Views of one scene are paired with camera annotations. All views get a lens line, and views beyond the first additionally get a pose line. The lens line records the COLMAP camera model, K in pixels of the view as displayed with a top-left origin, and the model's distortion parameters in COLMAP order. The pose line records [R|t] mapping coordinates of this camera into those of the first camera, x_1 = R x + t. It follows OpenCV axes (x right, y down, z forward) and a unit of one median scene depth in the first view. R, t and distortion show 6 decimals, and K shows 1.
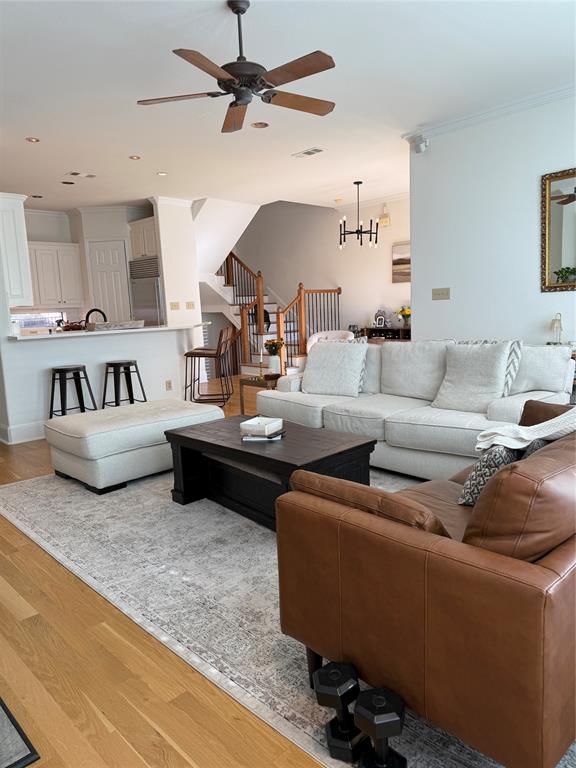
lens RADIAL K [[536.0, 0, 293.7], [0, 536.0, 388.5], [0, 0, 1]] dist [0.025443, -0.004764]
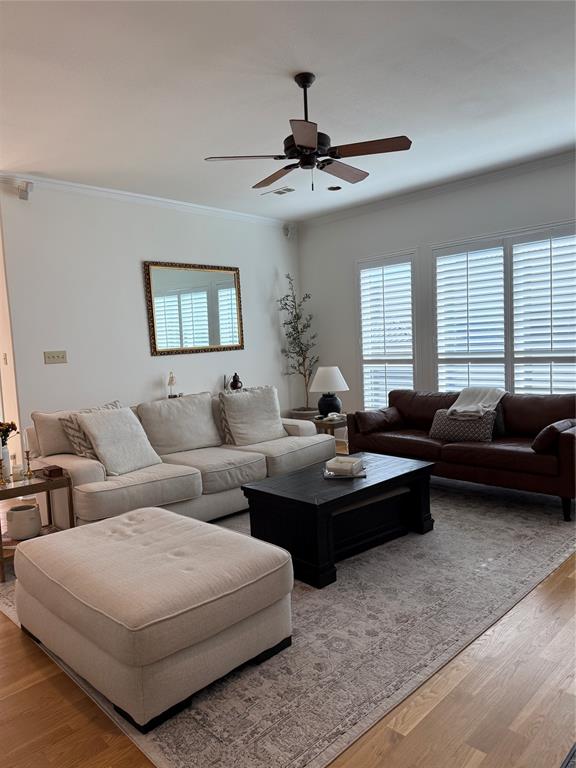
lens RADIAL K [[536.0, 0, 293.7], [0, 536.0, 388.5], [0, 0, 1]] dist [0.025443, -0.004764]
pose [[-0.001636, -0.048113, 0.998841, -1.112653], [0.194175, 0.979816, 0.047514, -0.152594], [-0.980966, 0.194027, 0.007739, 1.038879]]
